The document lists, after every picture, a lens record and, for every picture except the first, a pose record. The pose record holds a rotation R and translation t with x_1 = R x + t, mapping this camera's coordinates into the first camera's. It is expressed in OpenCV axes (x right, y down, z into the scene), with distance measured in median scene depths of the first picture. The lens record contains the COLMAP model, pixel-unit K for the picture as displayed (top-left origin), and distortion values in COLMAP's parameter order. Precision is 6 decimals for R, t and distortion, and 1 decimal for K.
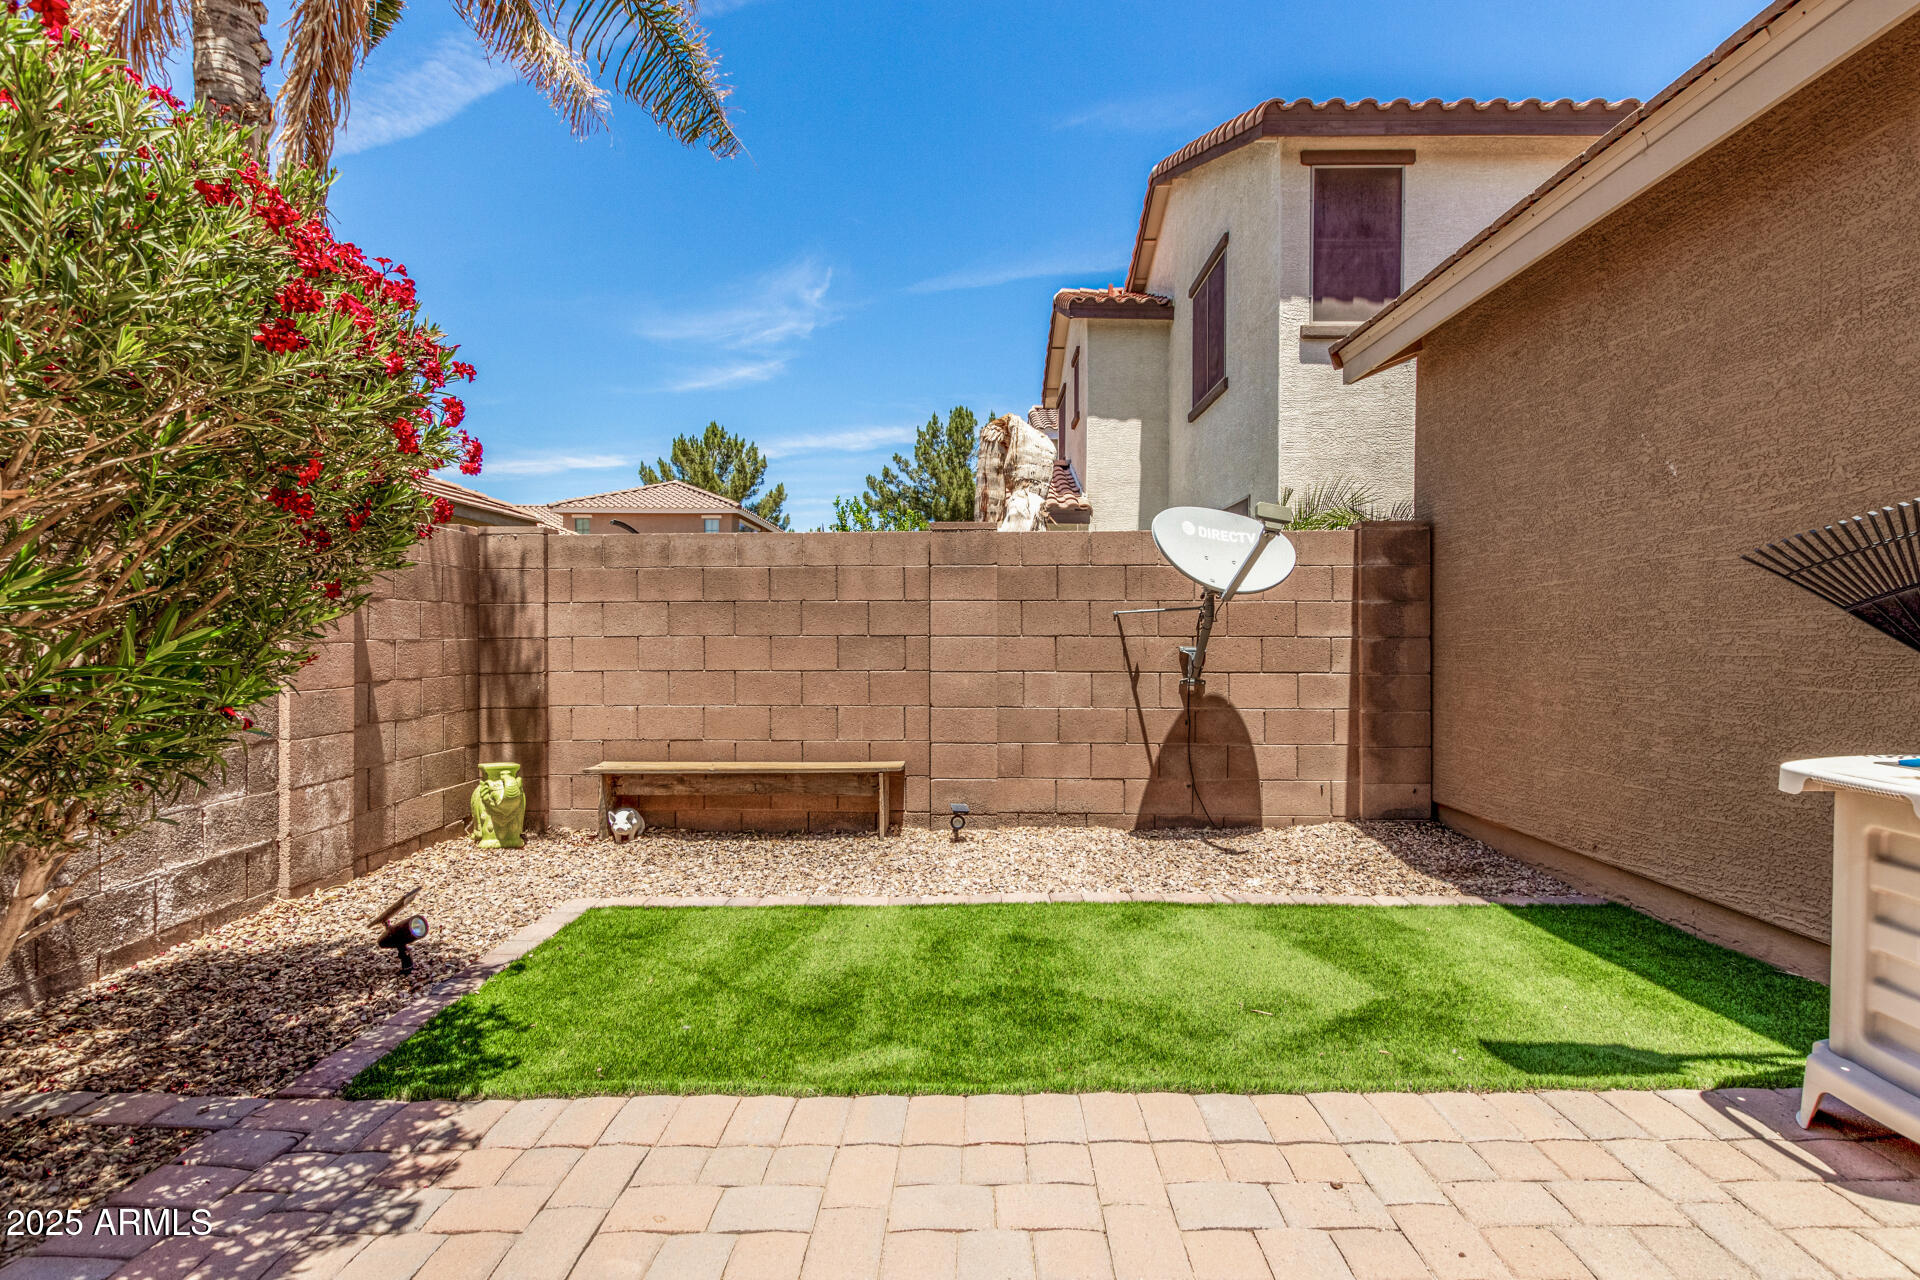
lens RADIAL K [[900.7, 0, 933.0], [0, 900.7, 620.4], [0, 0, 1]] dist [0.009200, -0.002616]
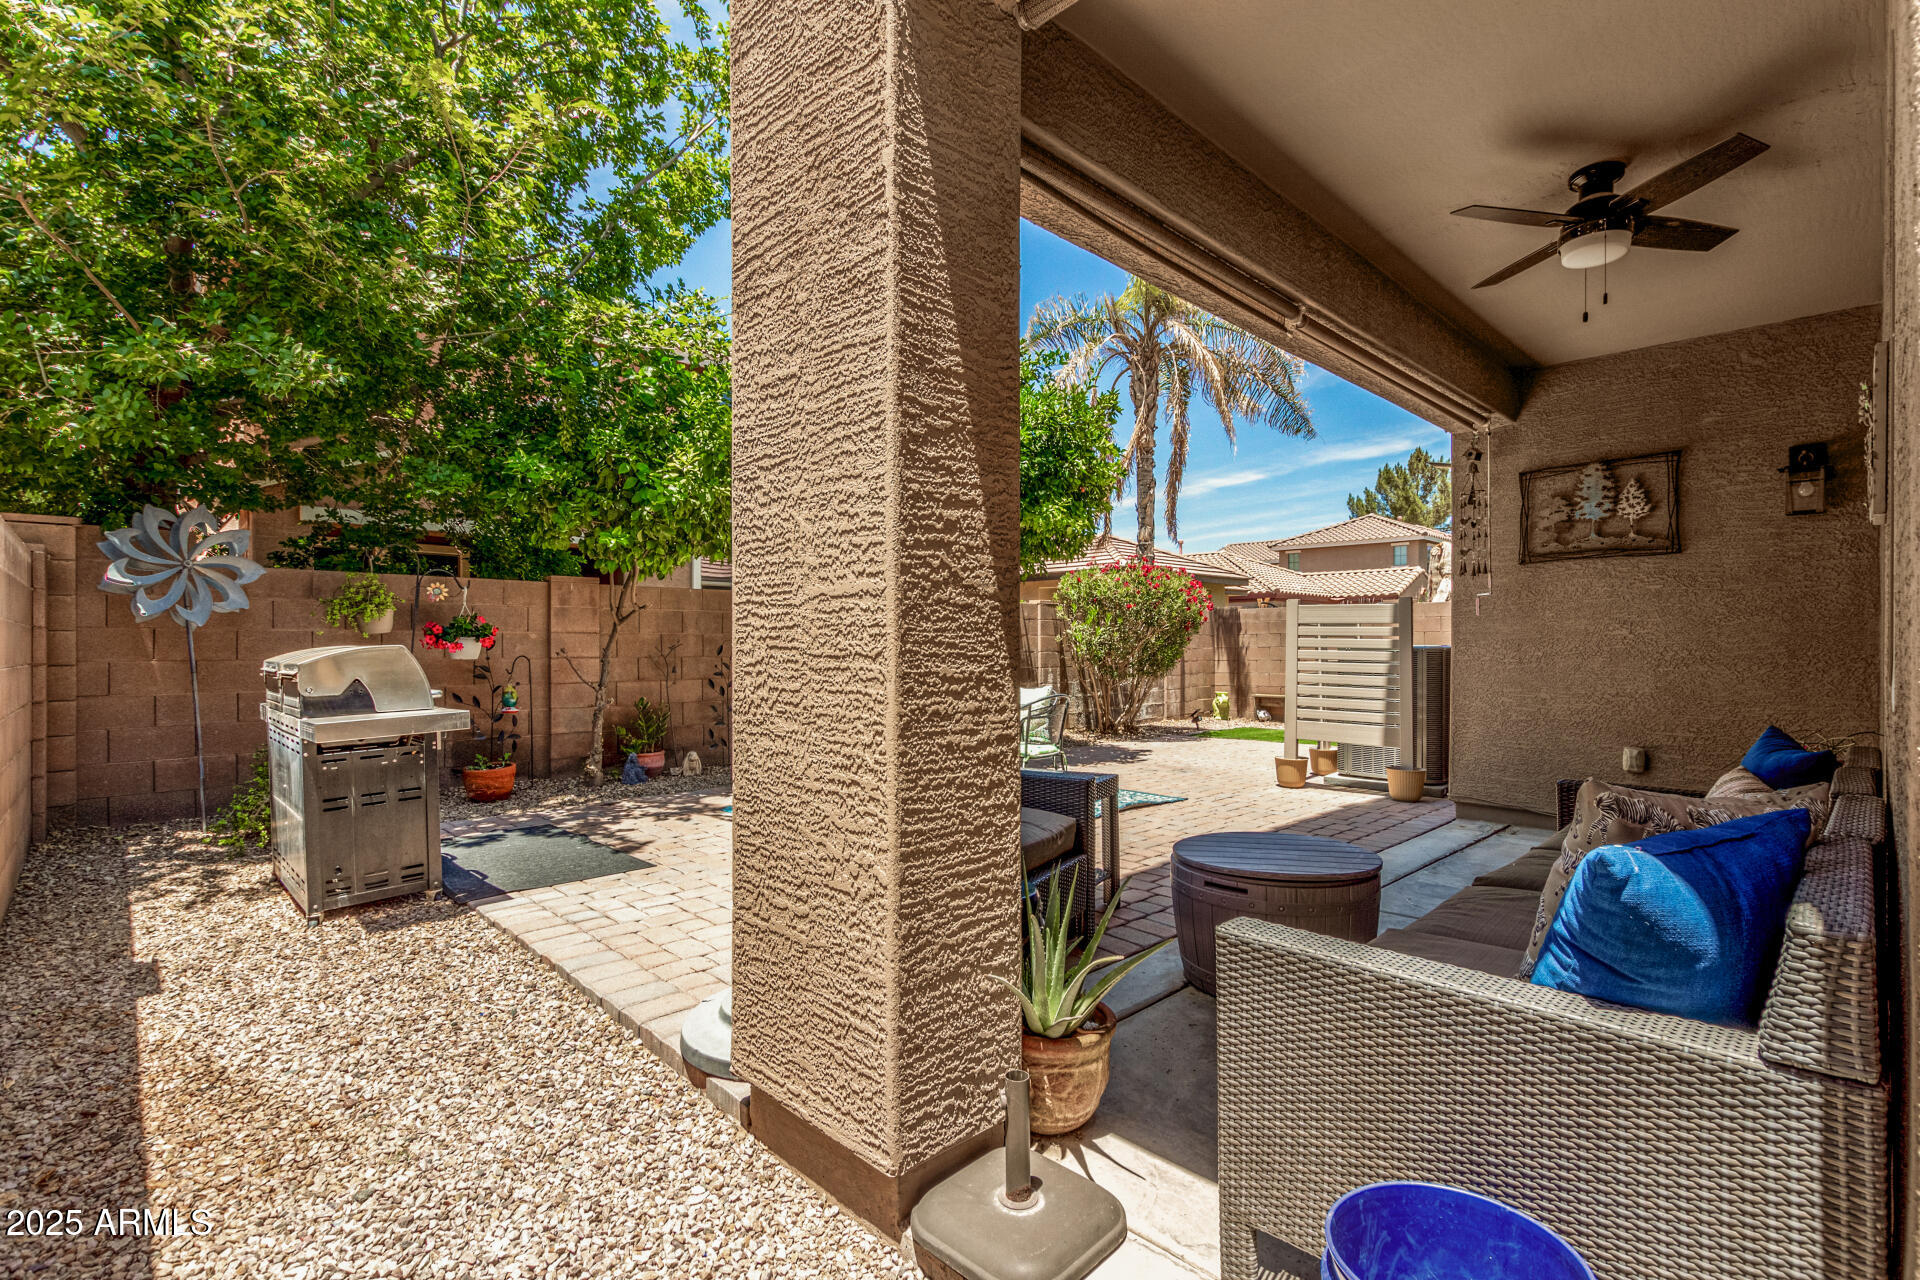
lens RADIAL K [[873.0, 0, 964.7], [0, 873.0, 646.2], [0, 0, 1]] dist [0.011155, -0.005252]
pose [[0.729182, -0.001311, -0.684318, 0.468112], [0.015898, 0.999761, 0.015024, -0.022884], [0.684135, -0.021834, 0.729028, -0.892248]]
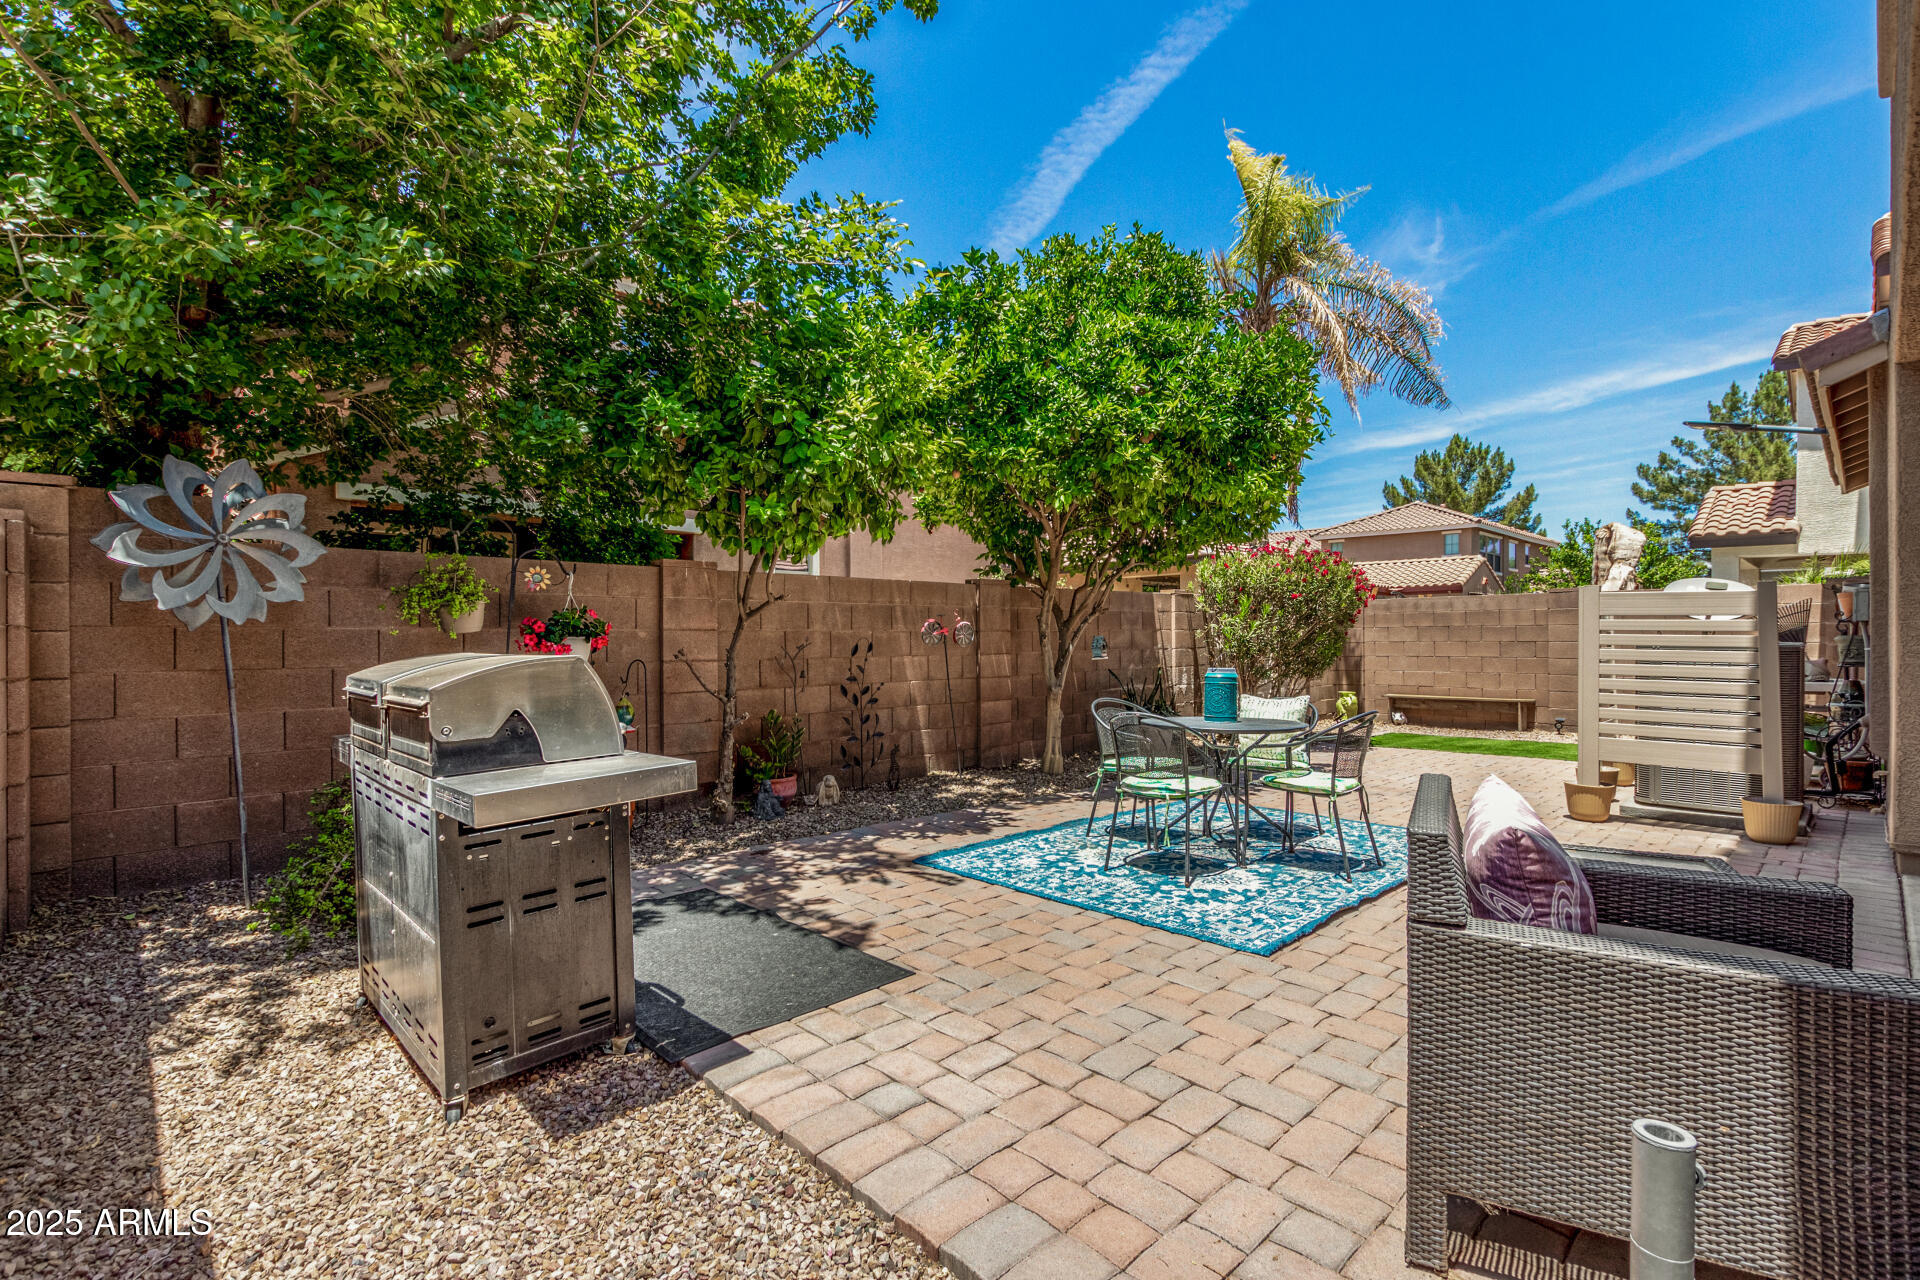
lens RADIAL K [[873.0, 0, 967.3], [0, 873.0, 643.0], [0, 0, 1]] dist [0.011155, -0.005252]
pose [[0.728655, -0.000708, -0.684881, 0.250277], [0.019291, 0.999624, 0.019491, -0.027995], [0.684609, -0.027414, 0.728394, -0.882862]]
